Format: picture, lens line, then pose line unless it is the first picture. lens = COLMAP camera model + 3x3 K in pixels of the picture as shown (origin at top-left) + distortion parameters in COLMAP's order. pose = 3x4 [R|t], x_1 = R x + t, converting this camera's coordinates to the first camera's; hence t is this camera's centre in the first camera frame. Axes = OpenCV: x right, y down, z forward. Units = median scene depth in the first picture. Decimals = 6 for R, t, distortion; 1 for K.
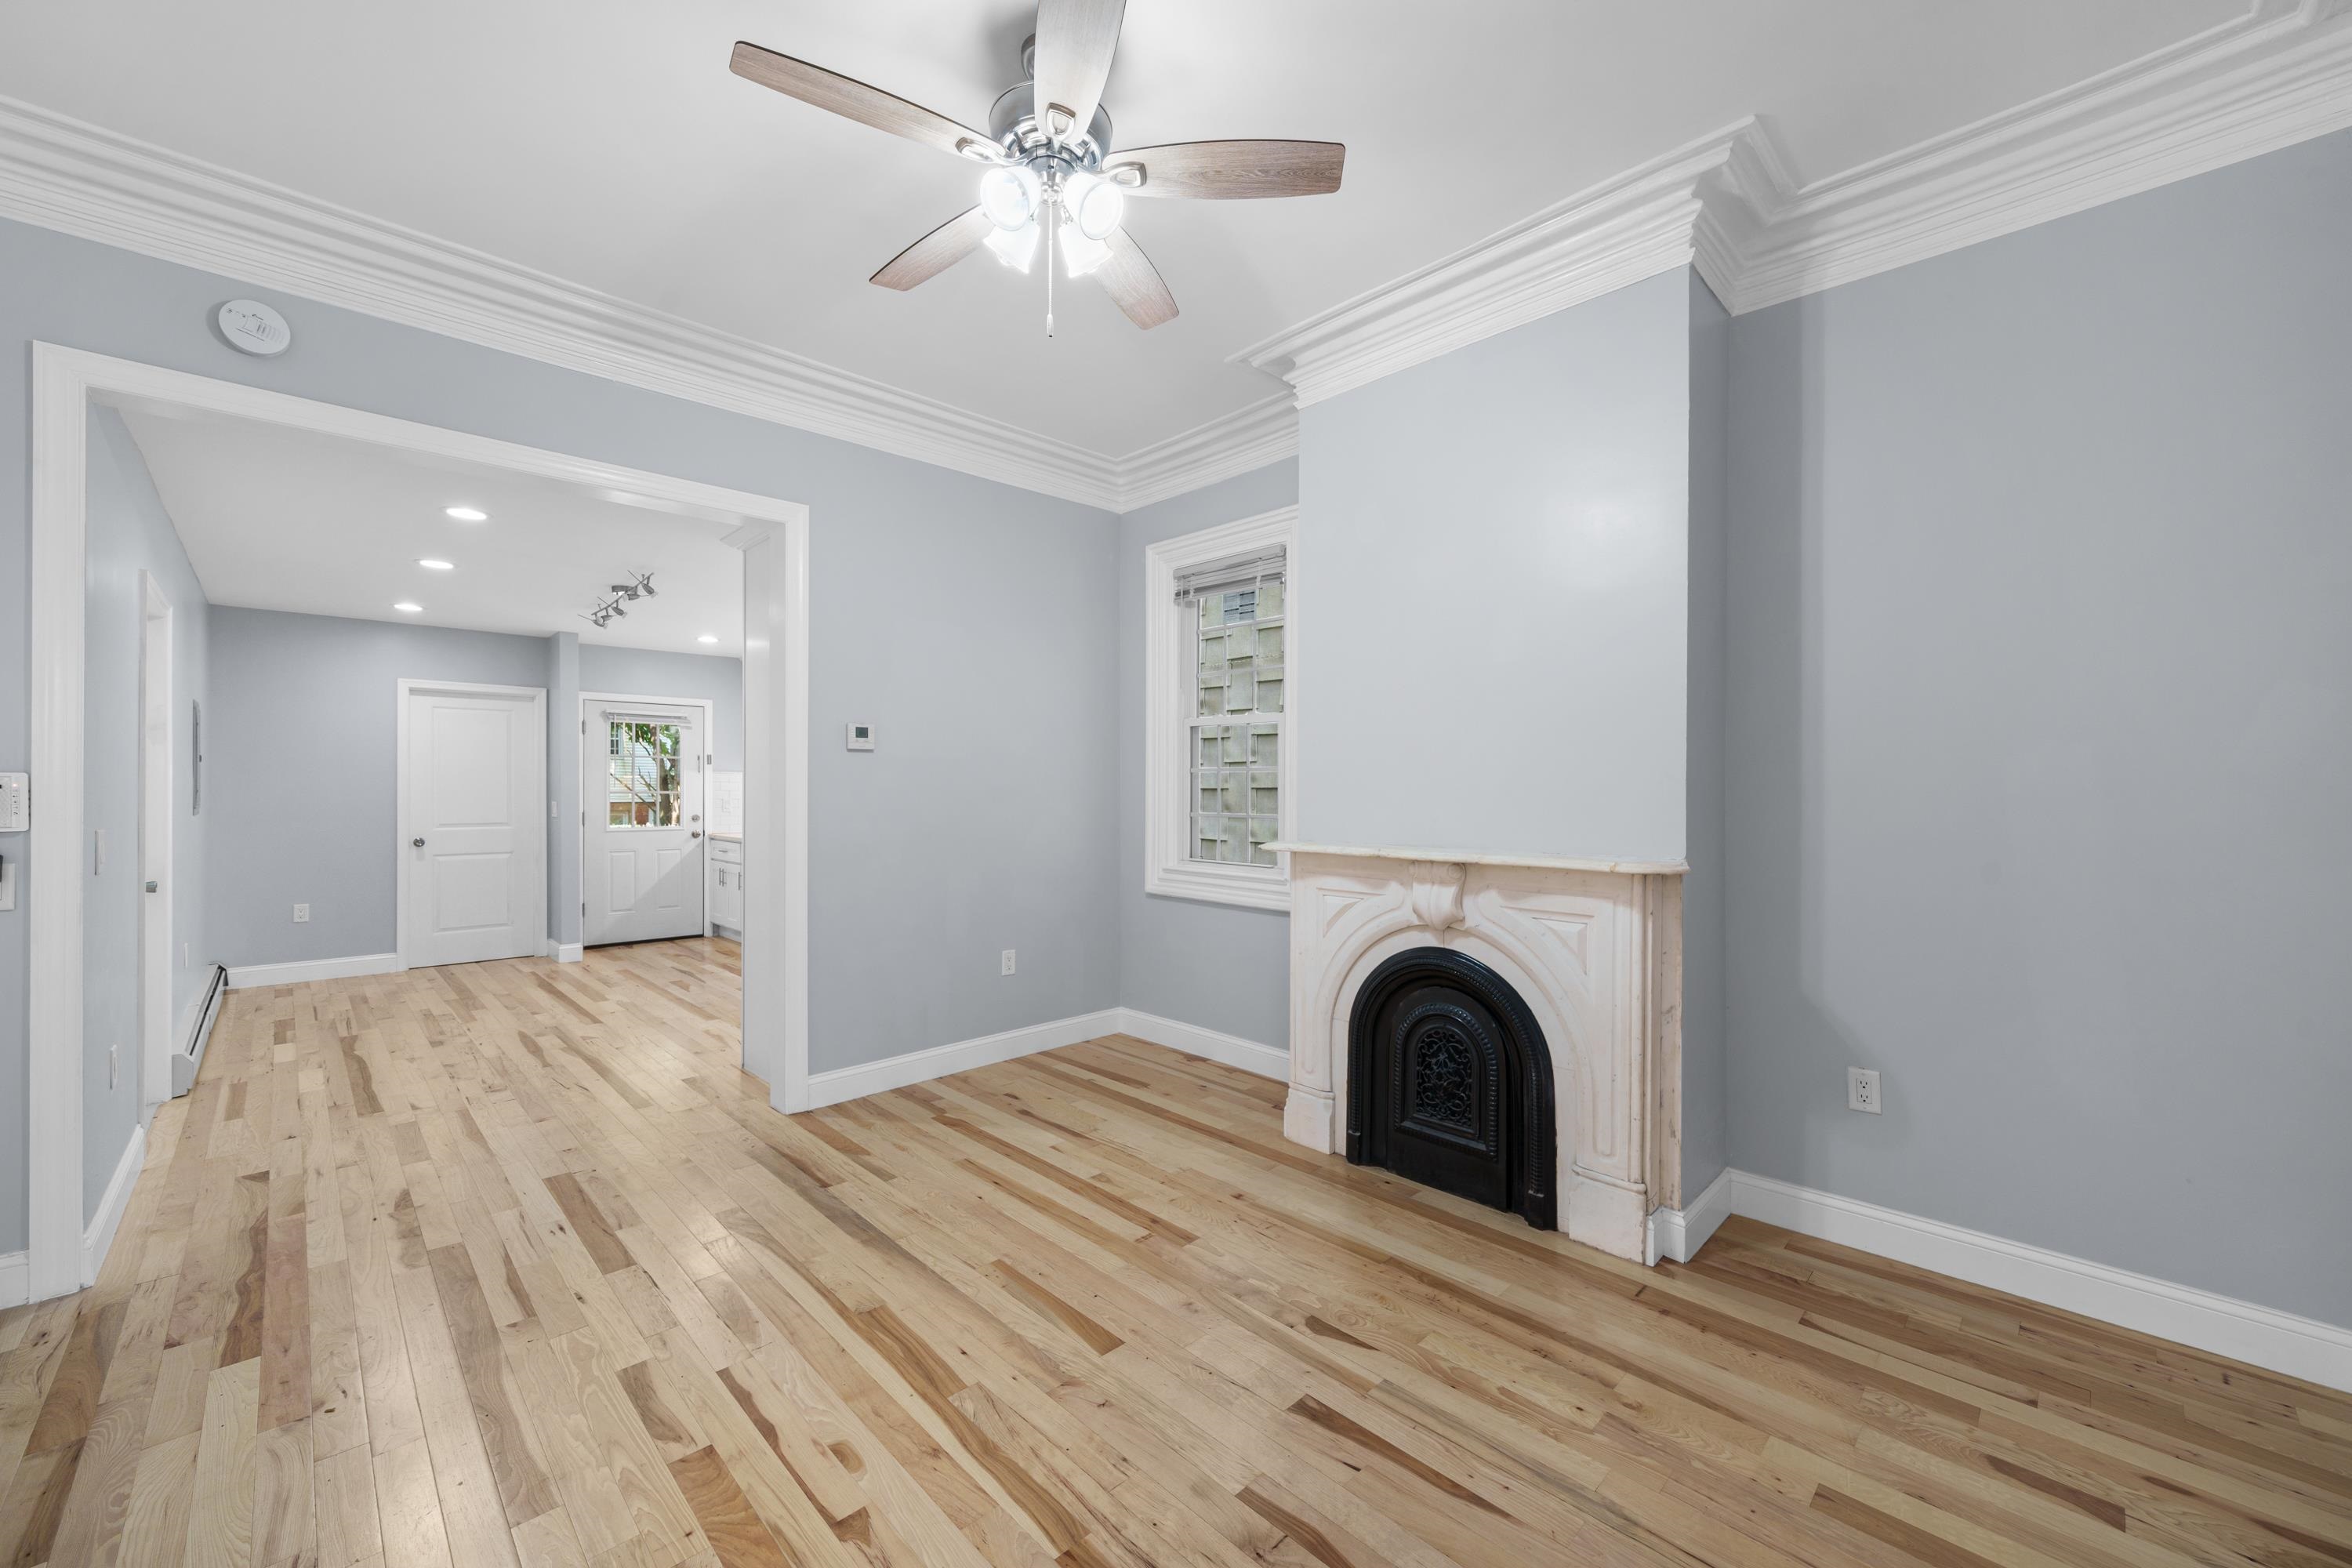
lens RADIAL K [[909.3, 0, 1169.8], [0, 909.3, 800.0], [0, 0, 1]] dist [-0.003248, -0.000107]
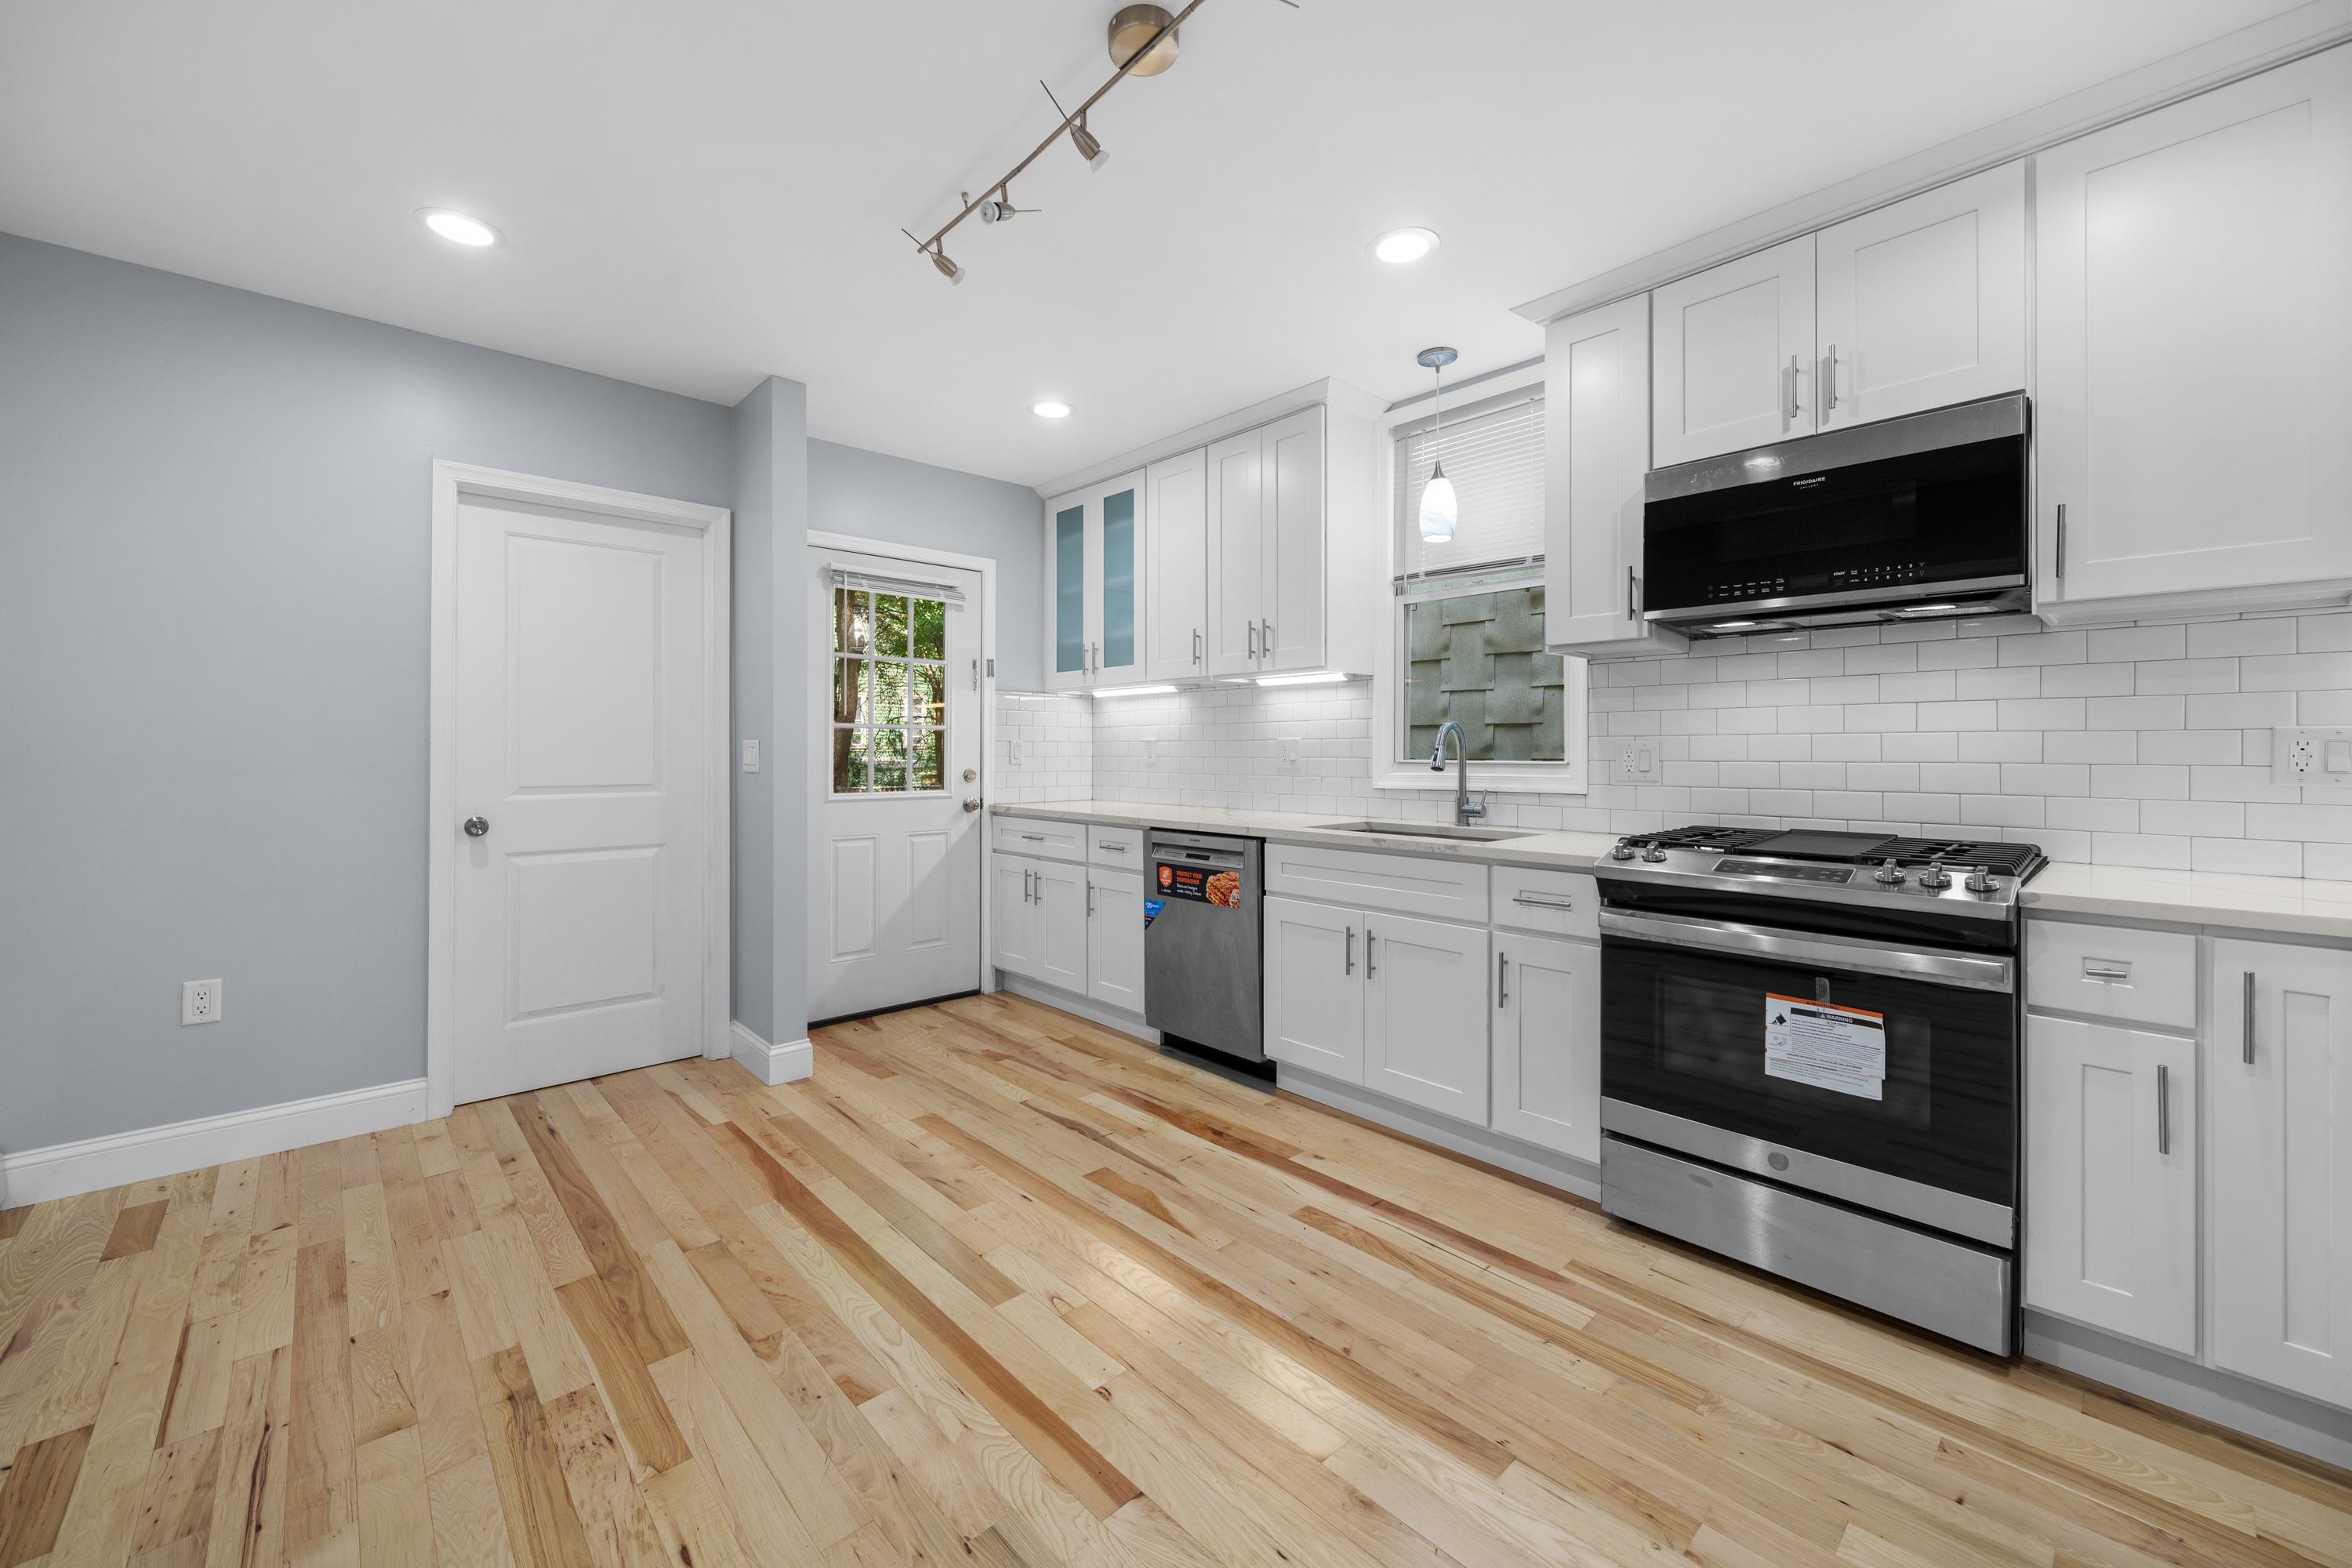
lens RADIAL K [[909.3, 0, 1167.2], [0, 909.3, 758.5], [0, 0, 1]] dist [-0.003248, -0.000107]
pose [[0.999667, 0.007323, -0.024744, -0.446338], [-0.007249, 0.999969, 0.003085, 0.008149], [0.024766, -0.002905, 0.999689, 0.525297]]
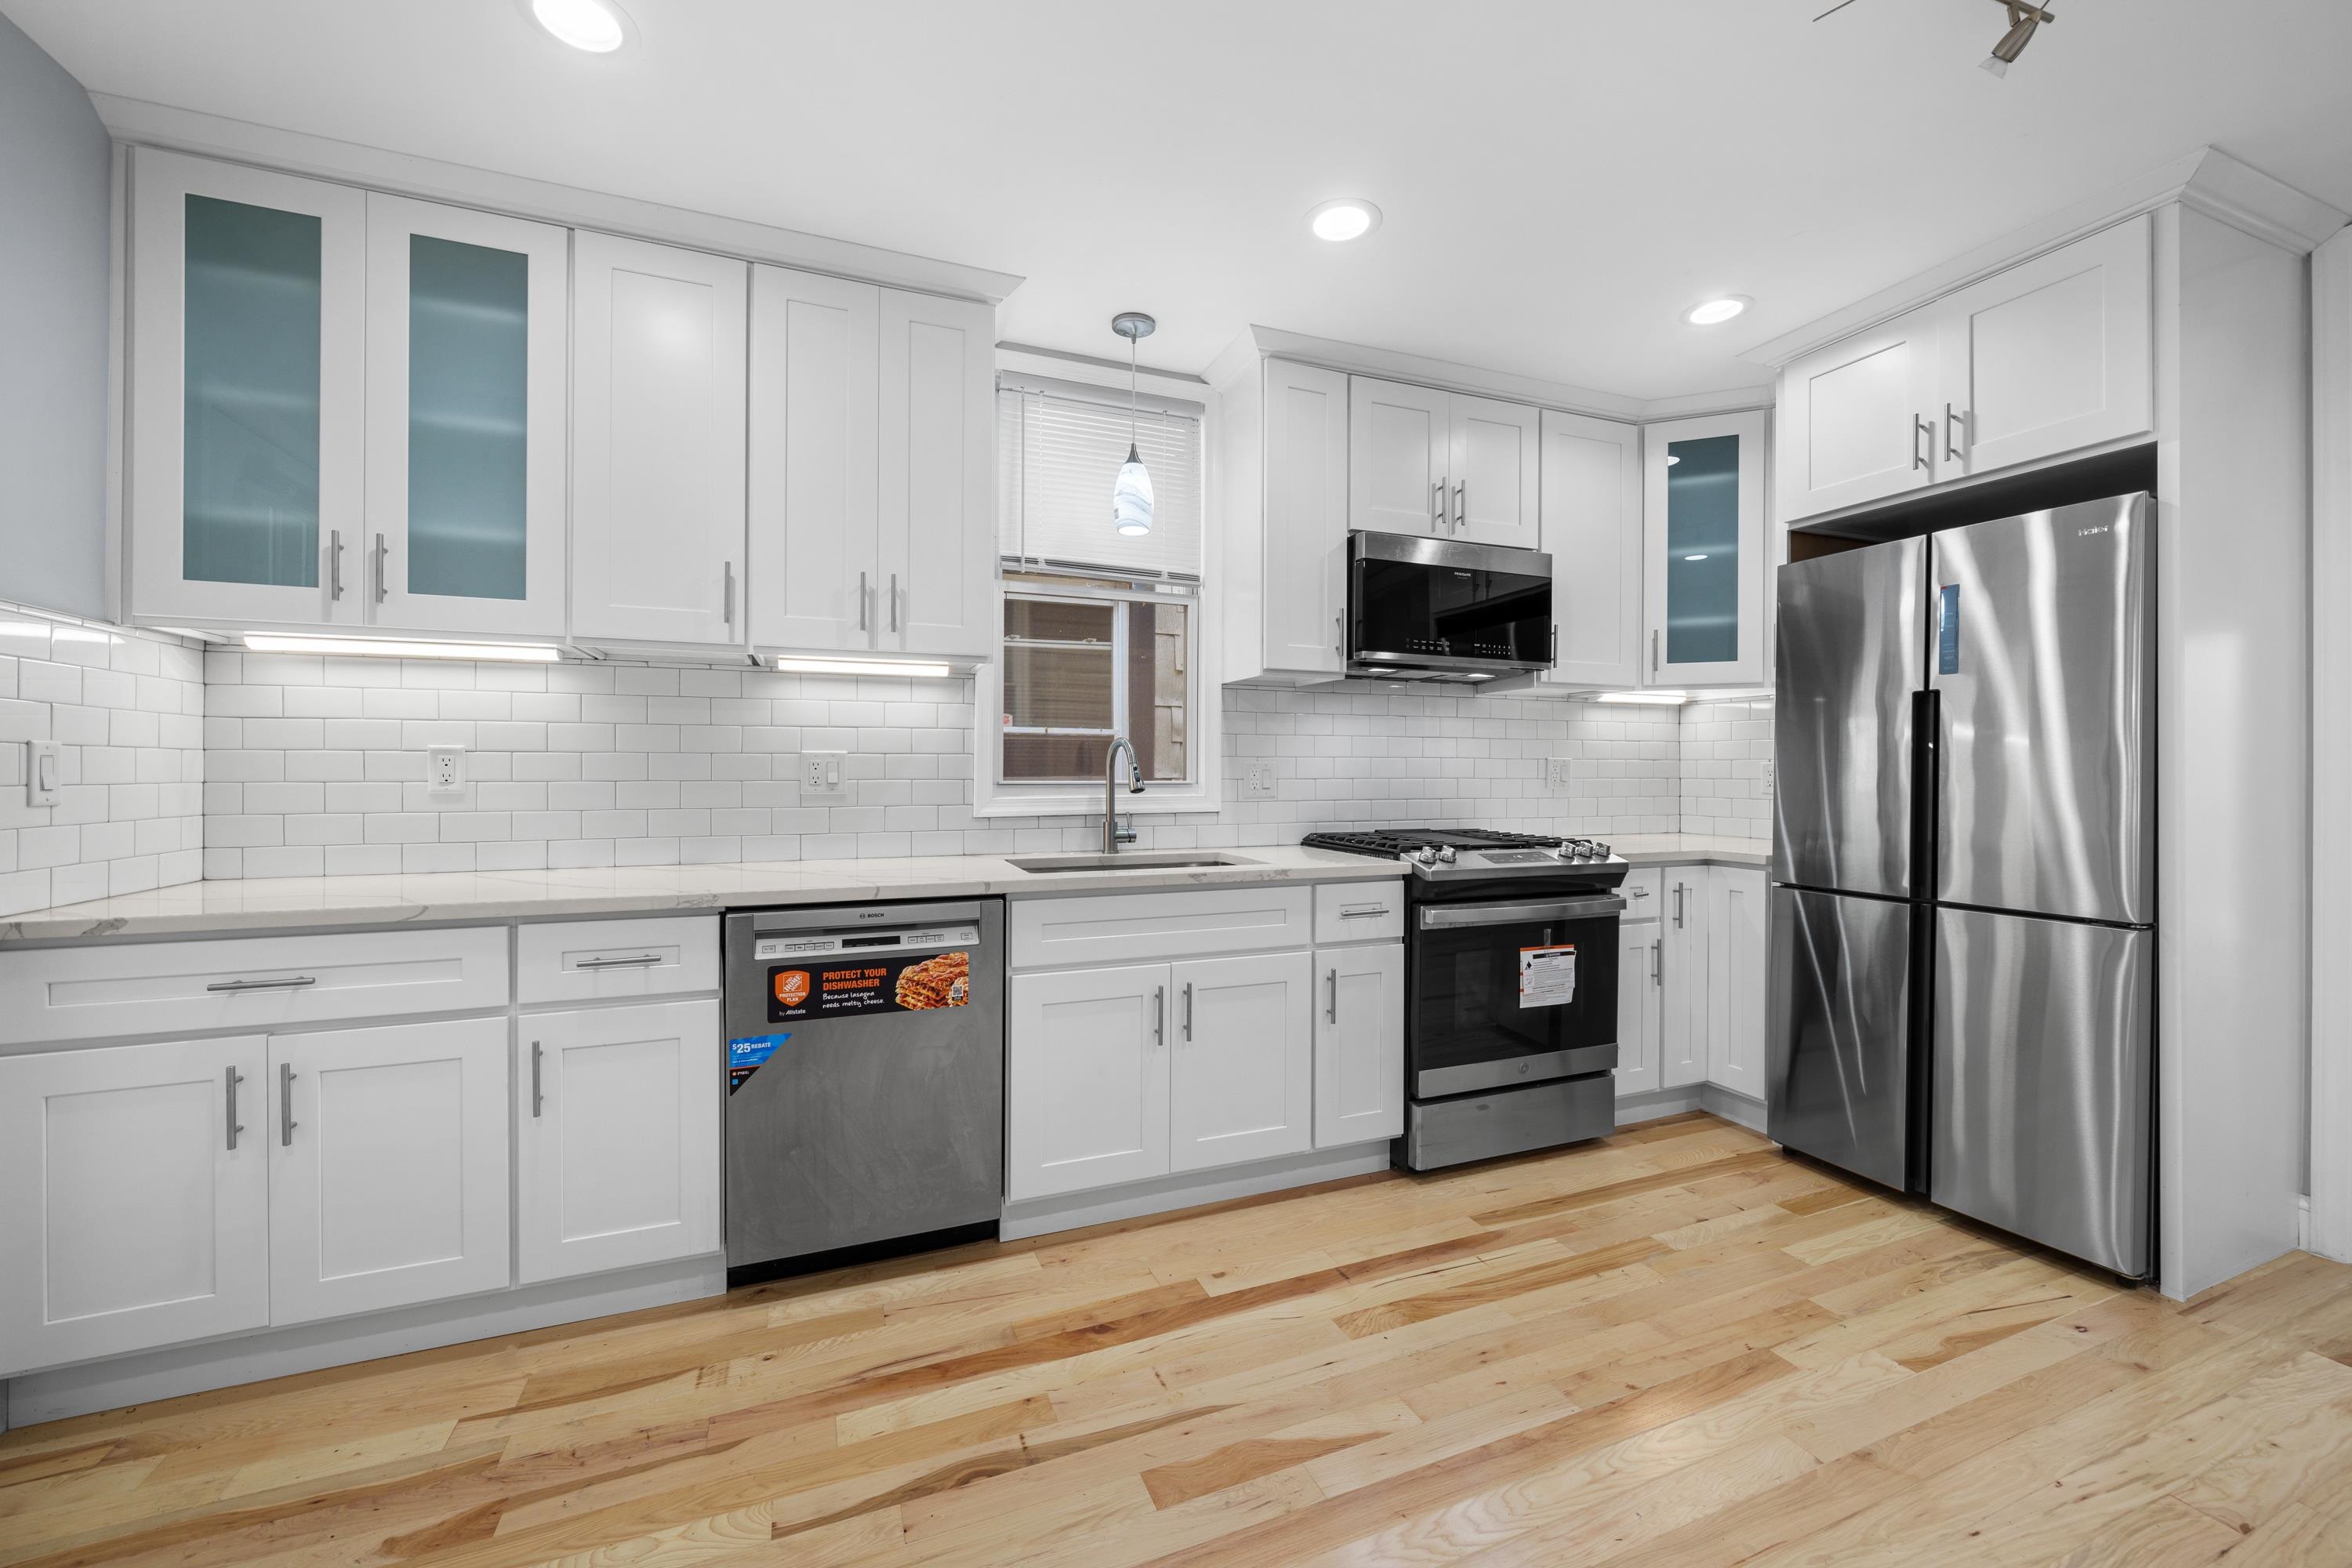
lens RADIAL K [[909.3, 0, 1167.9], [0, 909.3, 773.7], [0, 0, 1]] dist [-0.003248, -0.000107]
pose [[0.380435, 0.001937, 0.924806, -0.677756], [0.000574, 0.999997, -0.002331, 0.007393], [-0.924807, 0.001417, 0.380433, 0.801504]]
